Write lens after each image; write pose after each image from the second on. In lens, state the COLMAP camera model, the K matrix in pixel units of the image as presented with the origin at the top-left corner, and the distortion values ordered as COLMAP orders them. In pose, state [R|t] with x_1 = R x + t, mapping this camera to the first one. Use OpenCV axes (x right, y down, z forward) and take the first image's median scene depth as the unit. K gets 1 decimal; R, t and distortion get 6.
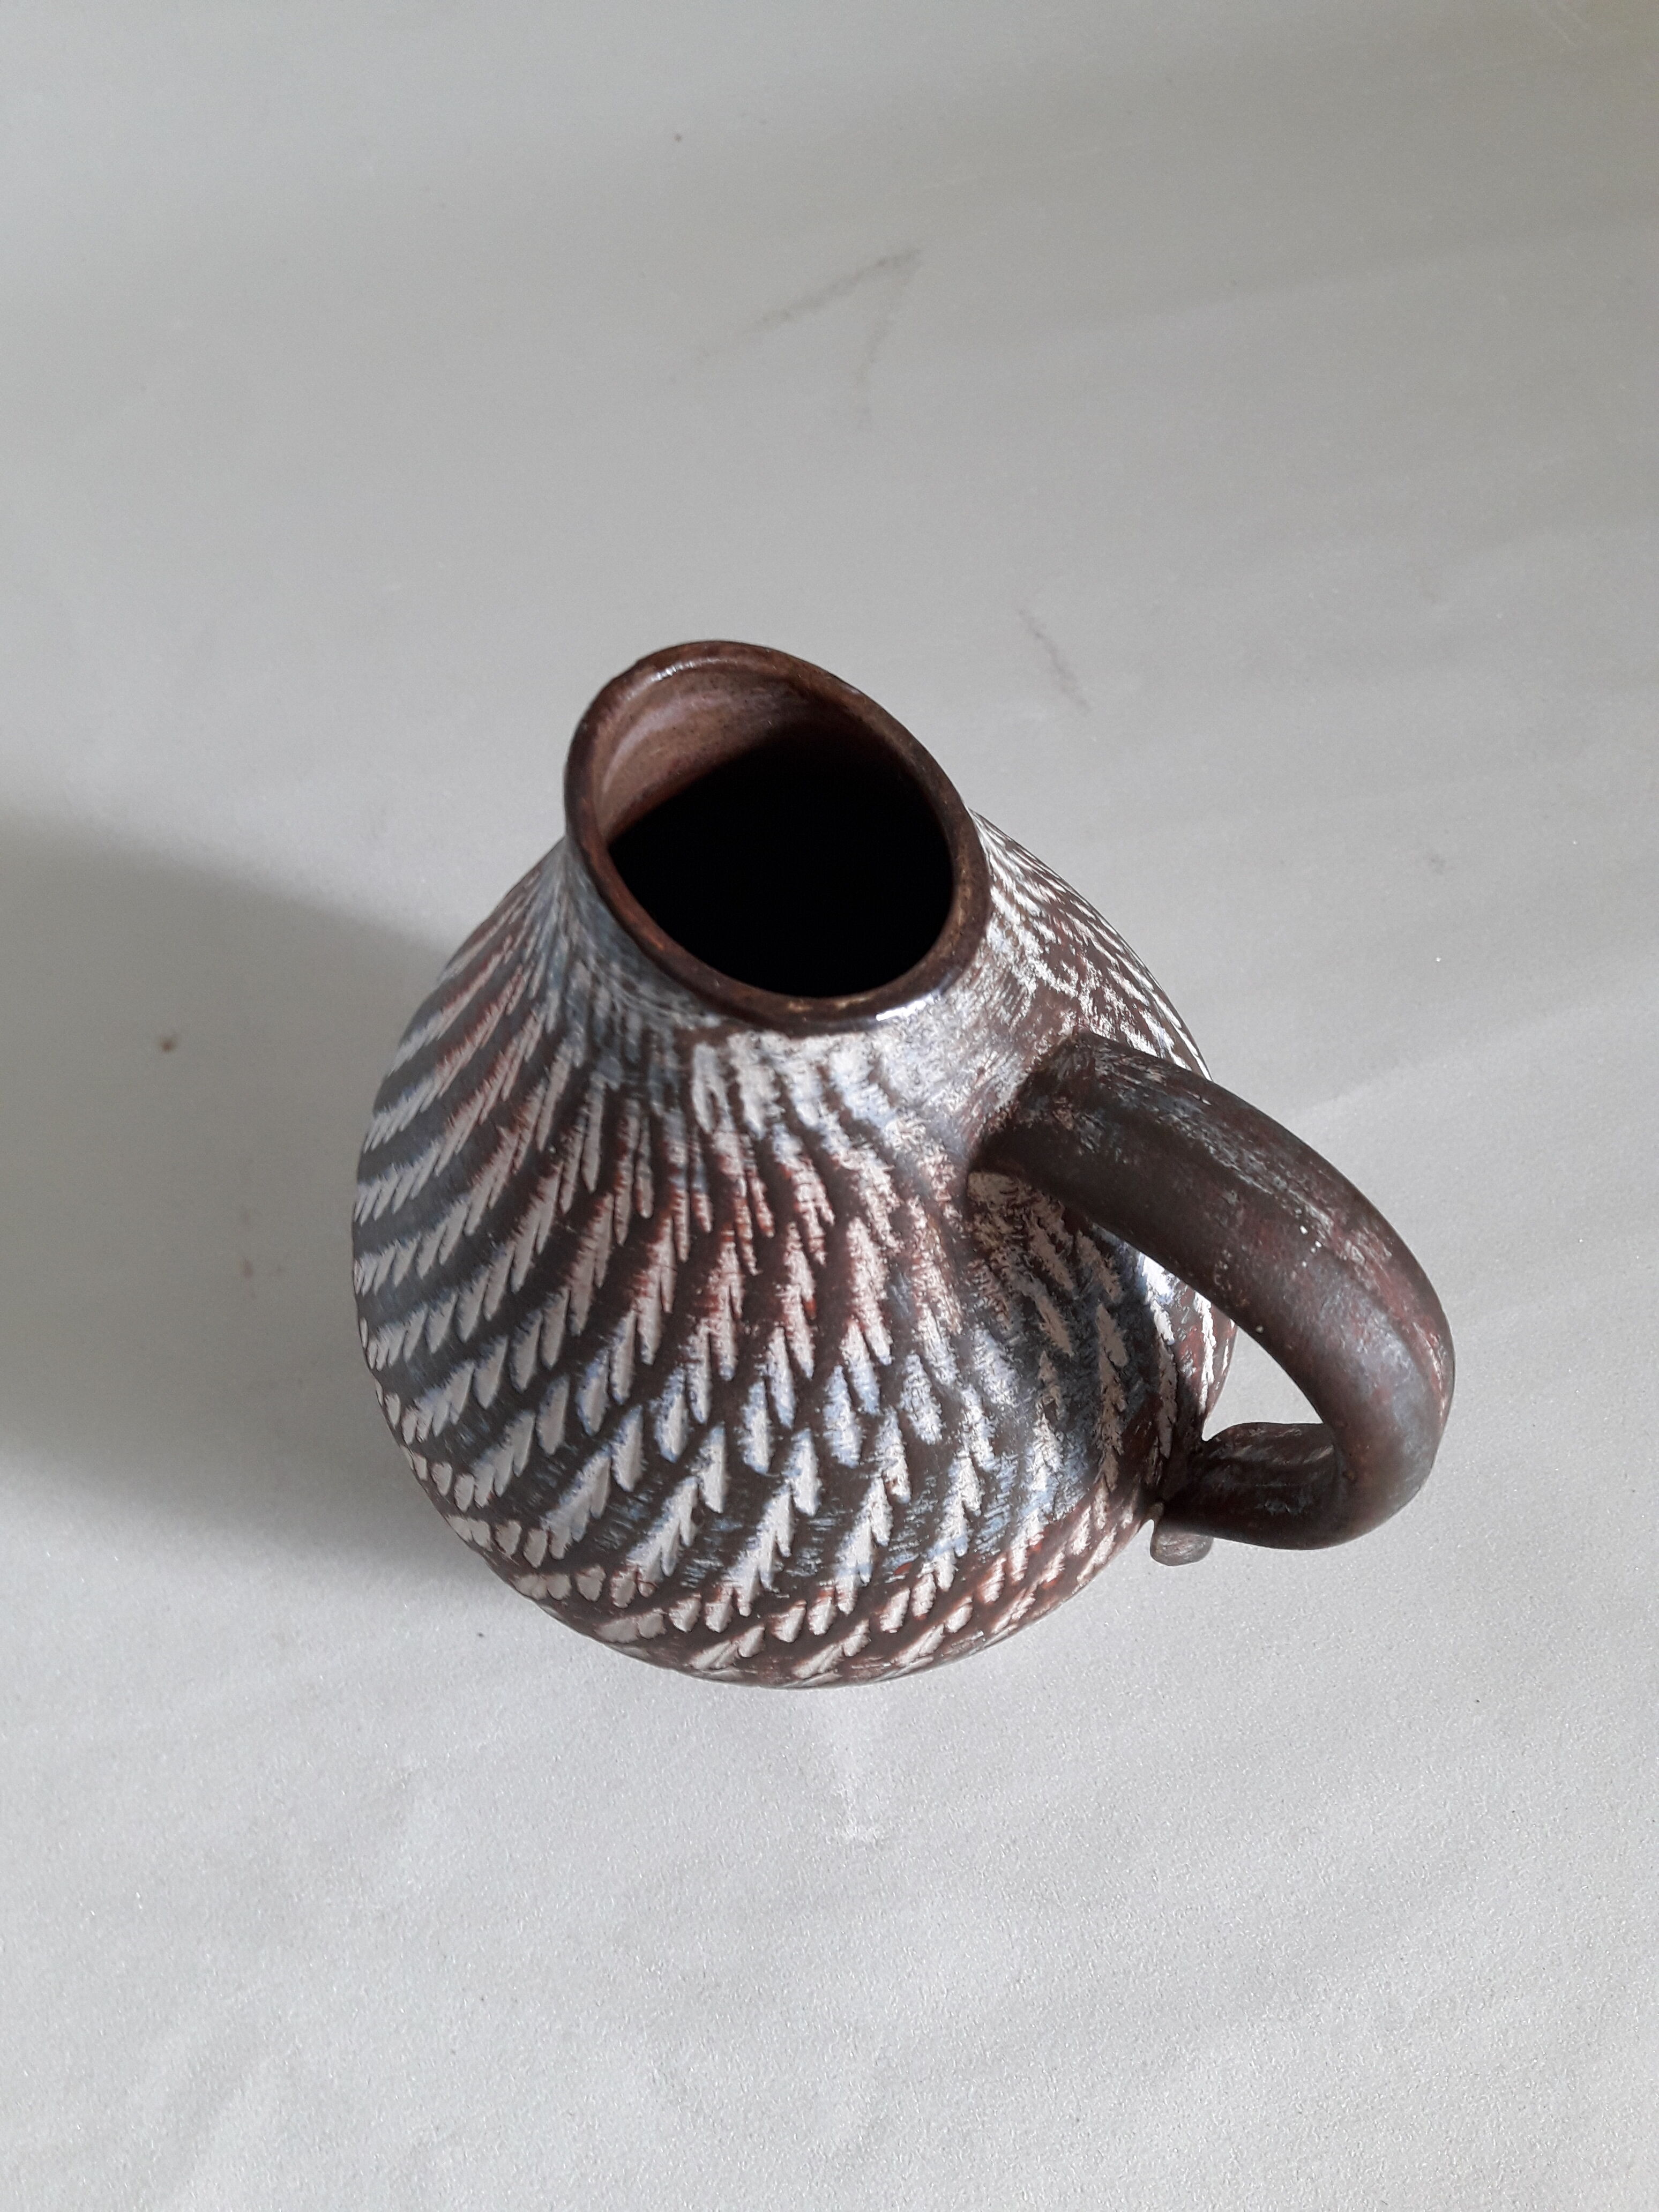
lens RADIAL K [[1811.5, 0, 836.8], [0, 1811.5, 1097.2], [0, 0, 1]] dist [0.112490, -0.015009]
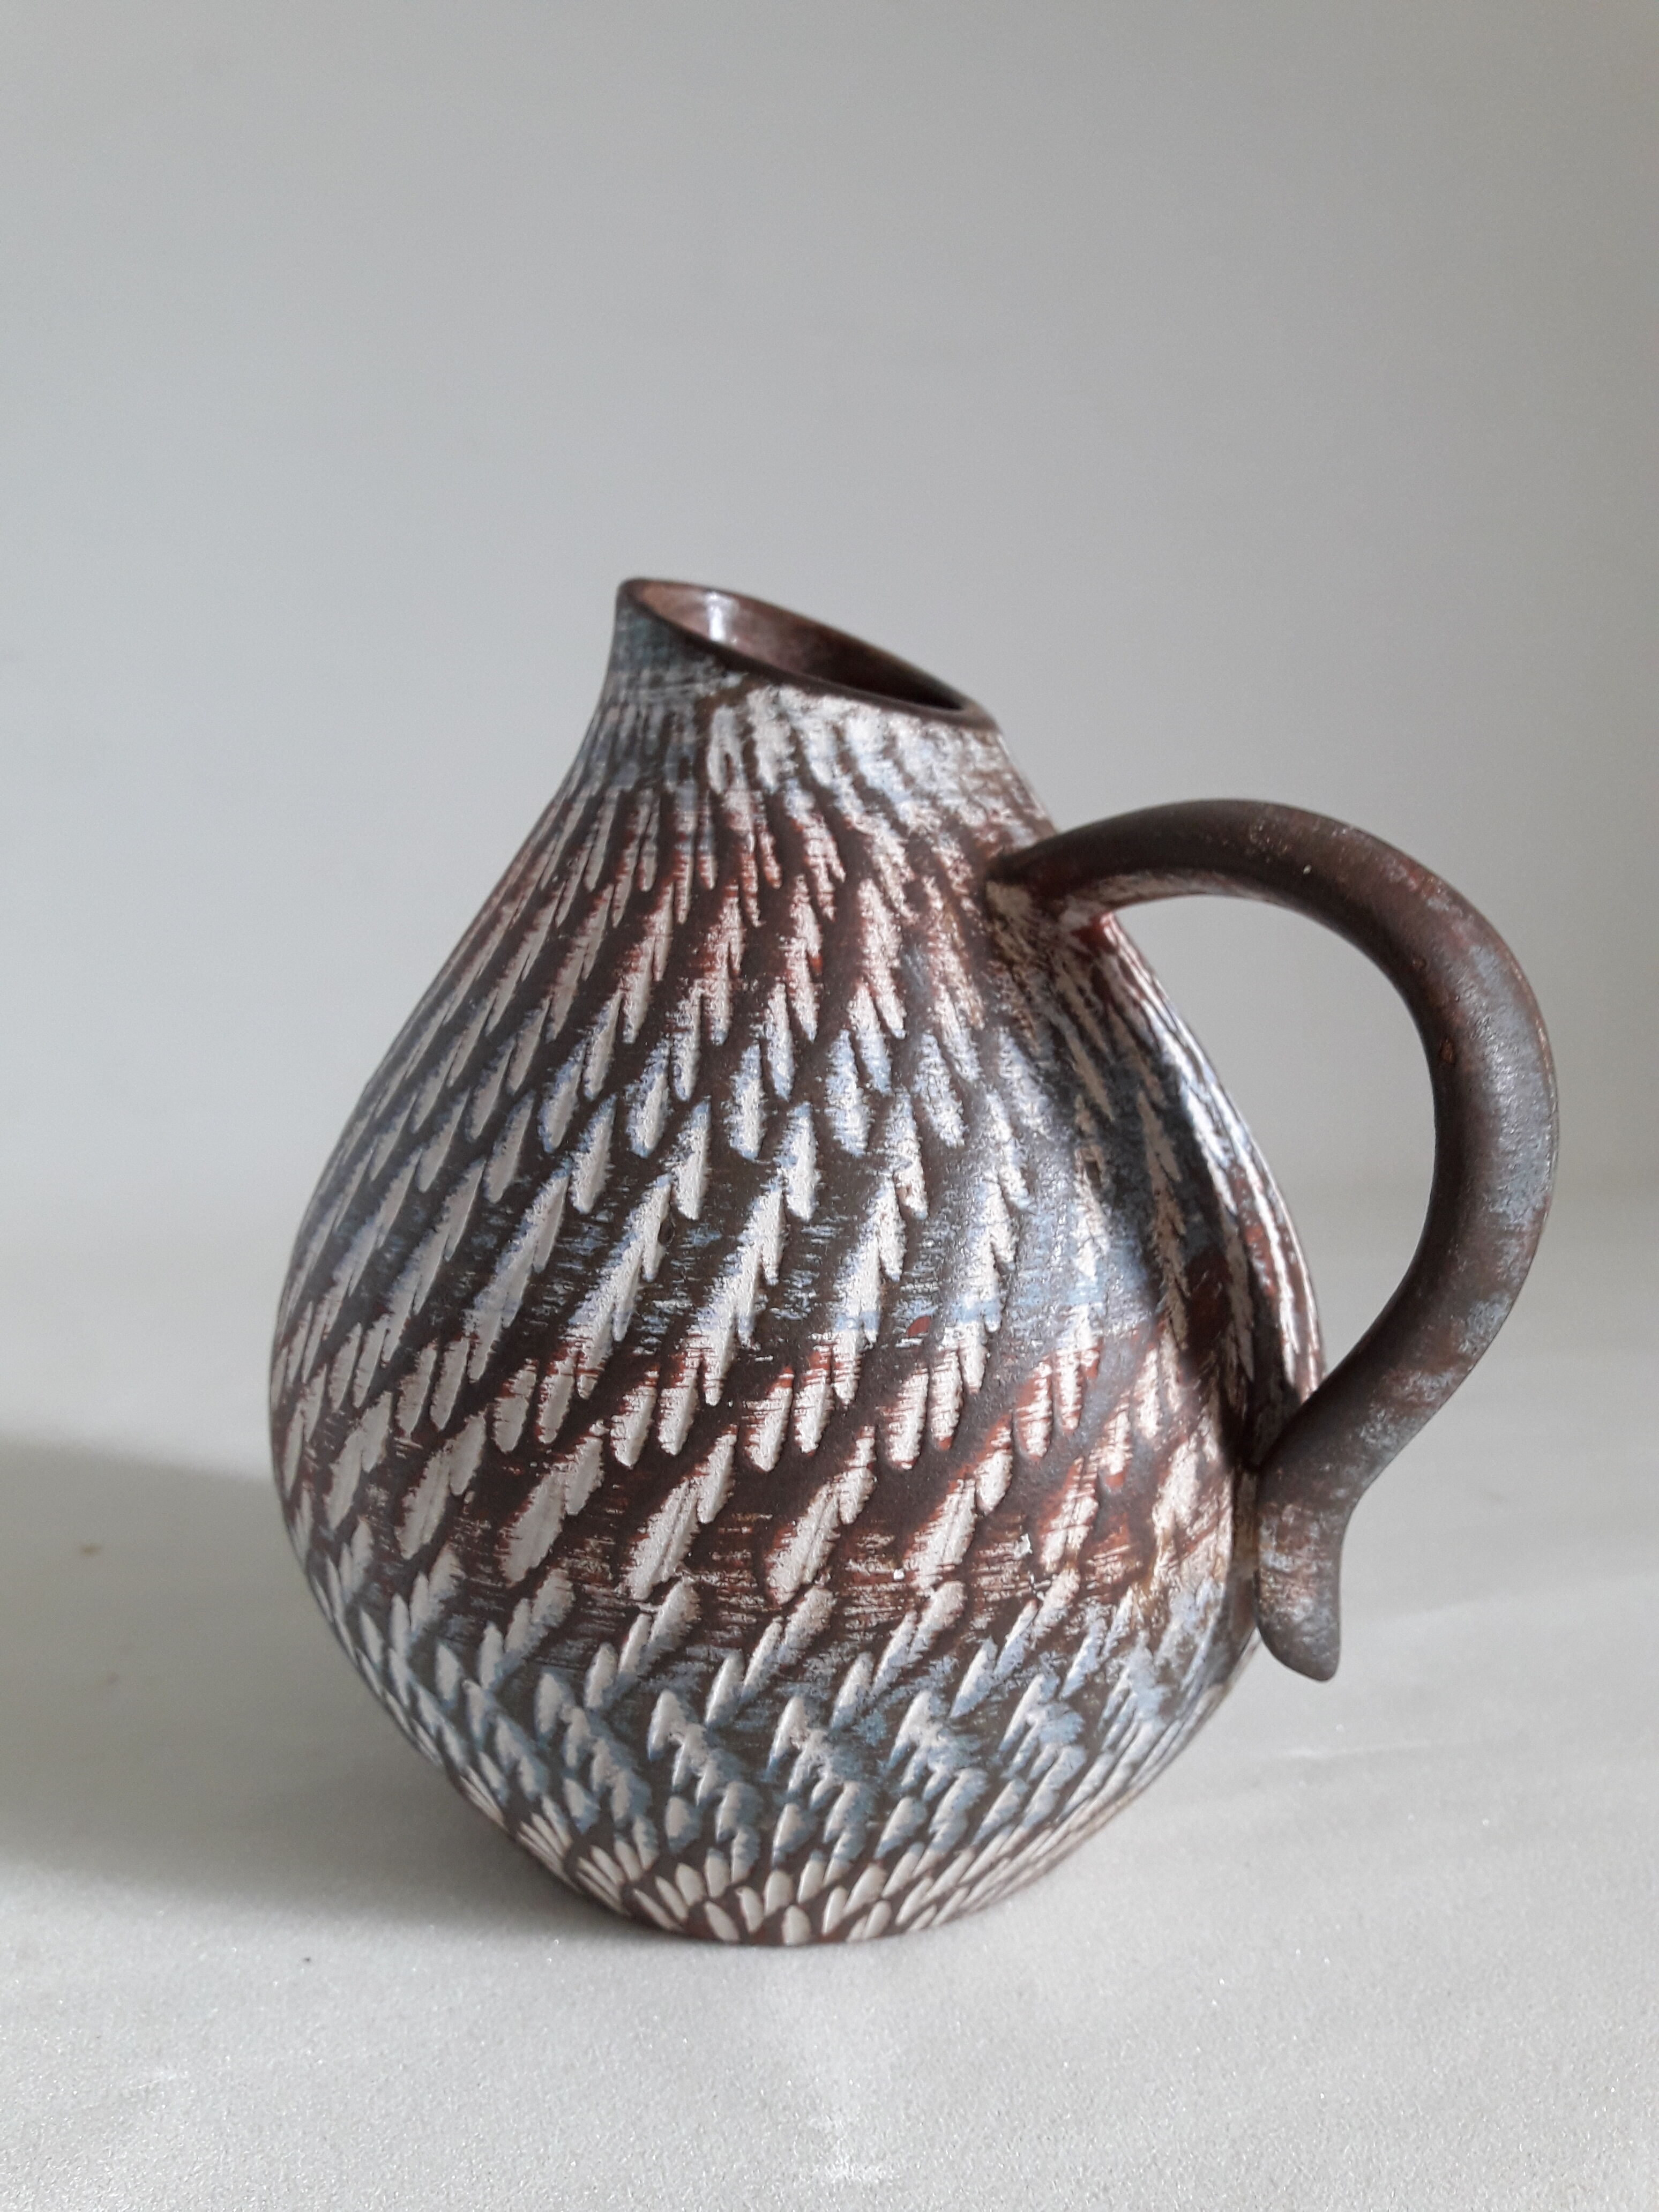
lens RADIAL K [[1811.5, 0, 839.9], [0, 1811.5, 1098.1], [0, 0, 1]] dist [0.112490, -0.015009]
pose [[0.999548, 0.021833, -0.020670, 0.017058], [-0.030042, 0.697935, -0.715531, 0.784214], [-0.001196, 0.715828, 0.698275, 0.399610]]
